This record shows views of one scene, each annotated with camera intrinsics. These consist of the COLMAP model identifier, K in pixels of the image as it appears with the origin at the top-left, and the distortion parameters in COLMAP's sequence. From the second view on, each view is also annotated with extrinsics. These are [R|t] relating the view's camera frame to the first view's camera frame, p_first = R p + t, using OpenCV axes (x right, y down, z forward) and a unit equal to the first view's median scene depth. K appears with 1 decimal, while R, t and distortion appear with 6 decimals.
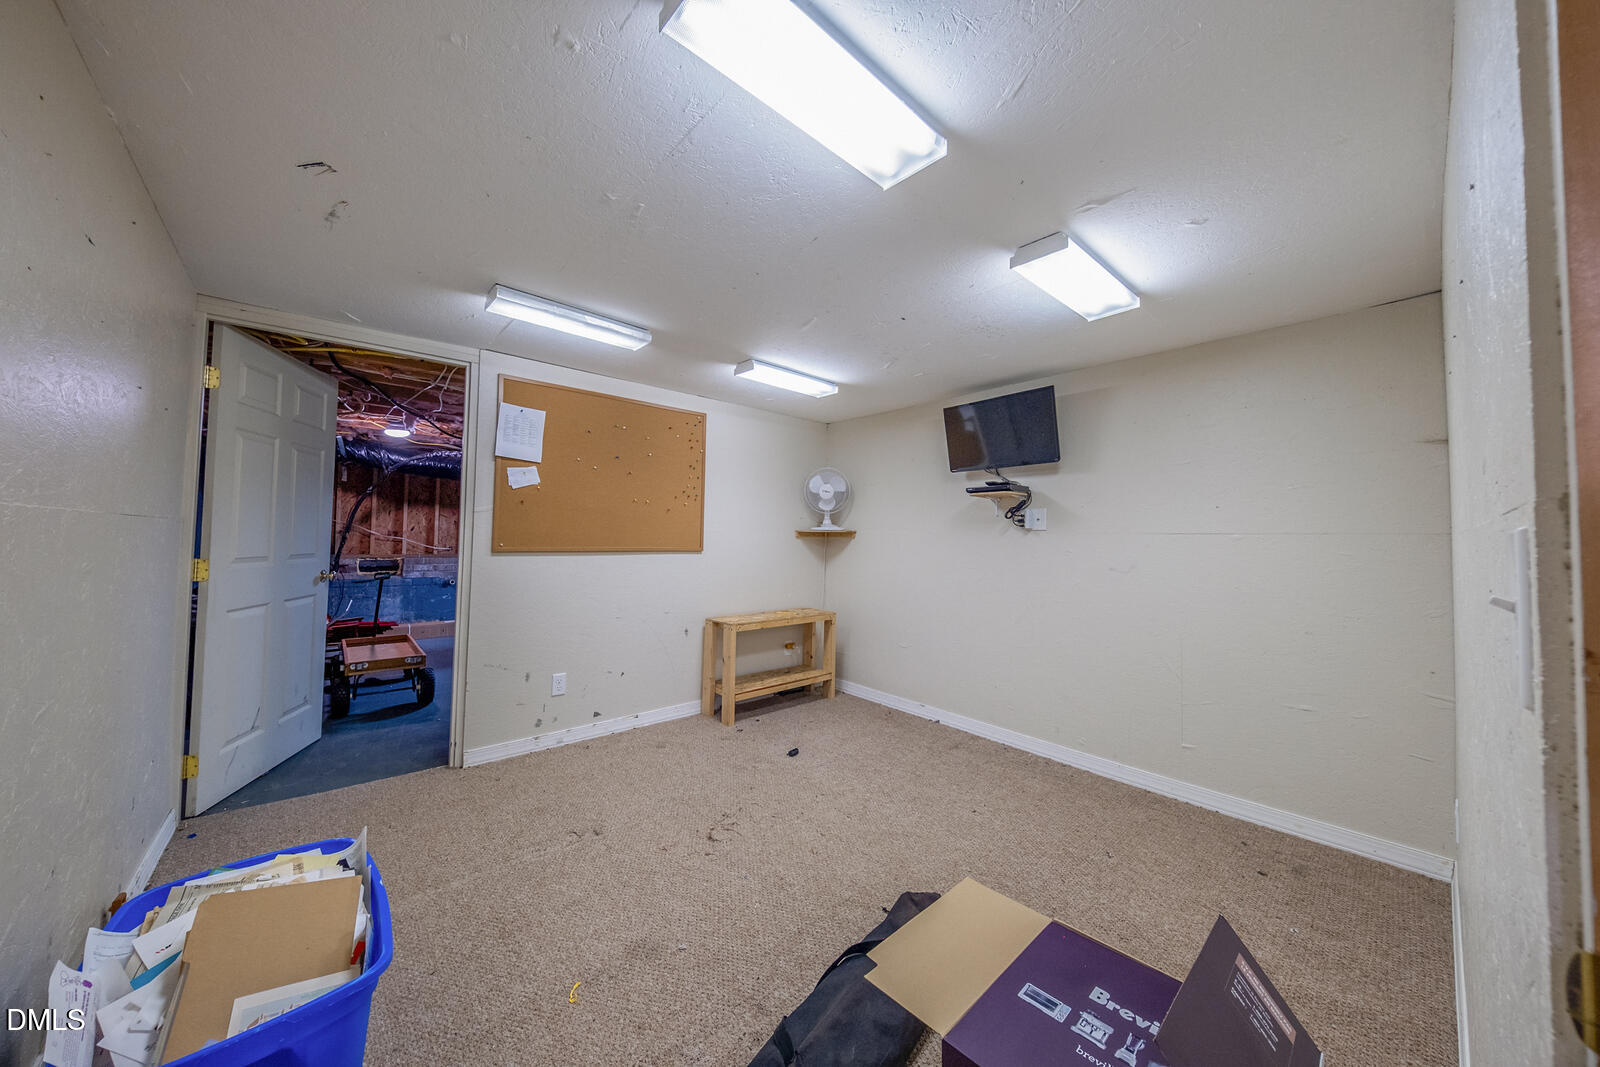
lens RADIAL K [[546.0, 0, 803.1], [0, 546.0, 527.8], [0, 0, 1]] dist [-0.007194, -0.000642]
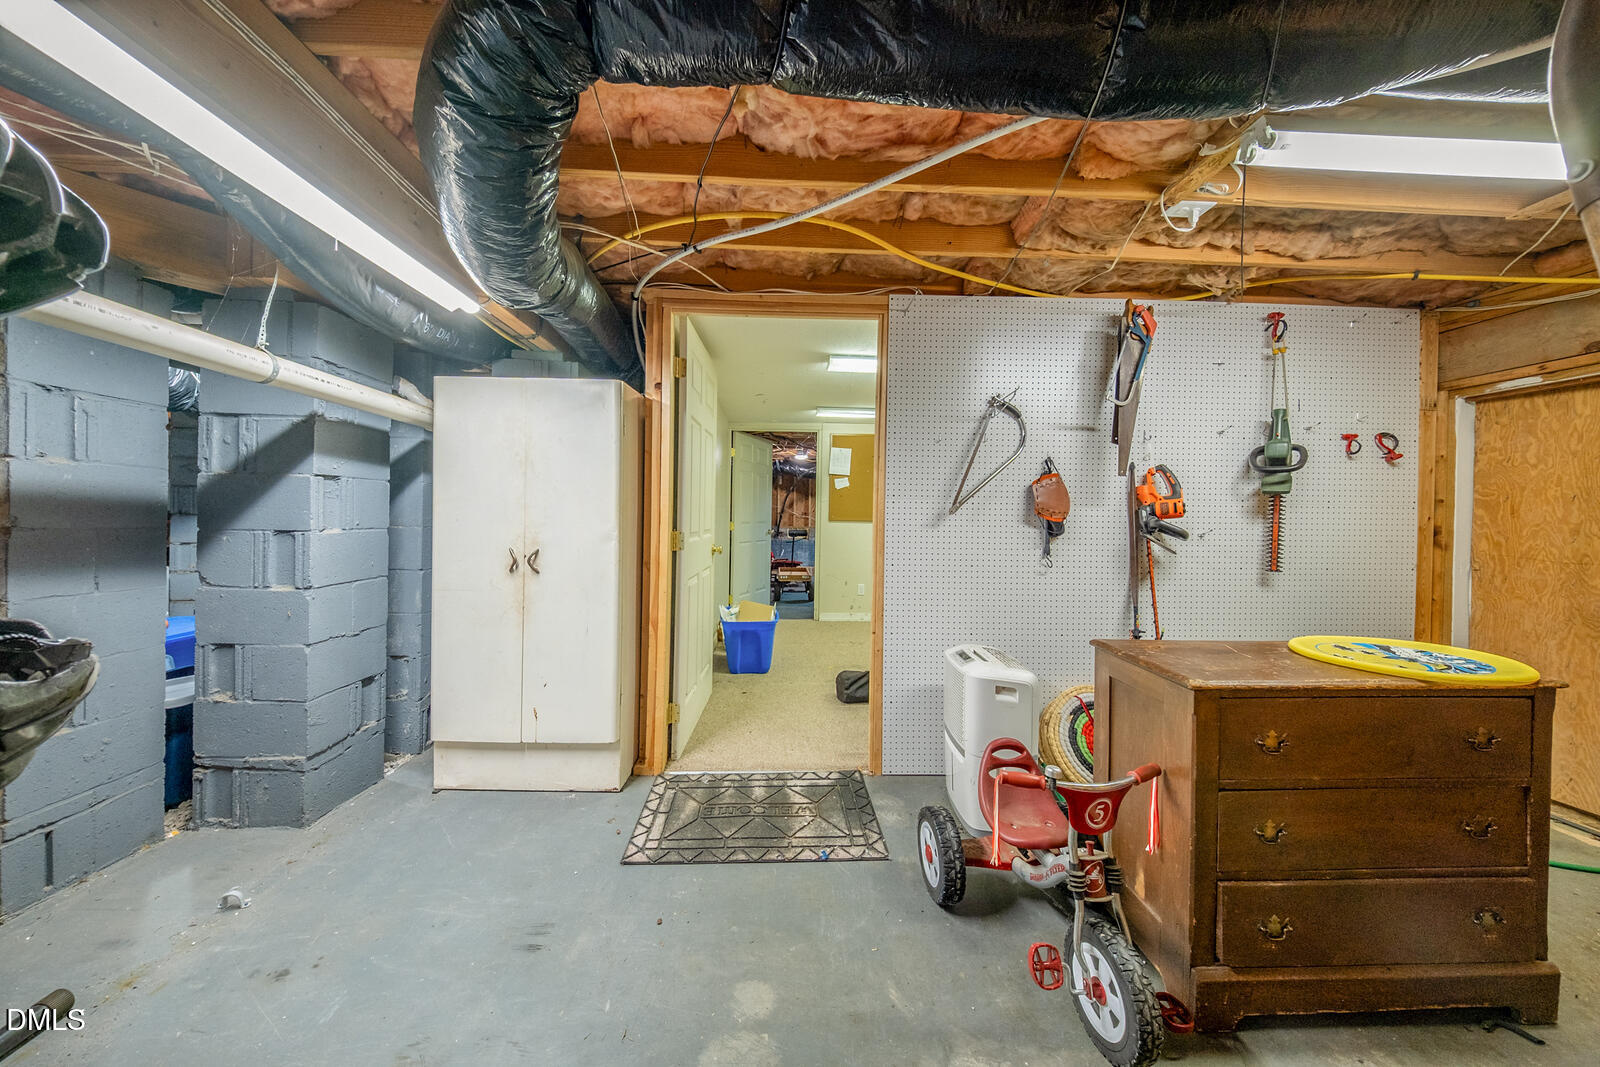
lens RADIAL K [[546.0, 0, 796.5], [0, 546.0, 524.6], [0, 0, 1]] dist [-0.007194, -0.000642]
pose [[0.770584, 0.001766, -0.637336, 0.296667], [0.016967, 0.999585, 0.023284, 0.004649], [0.637113, -0.028756, 0.770234, -0.305978]]
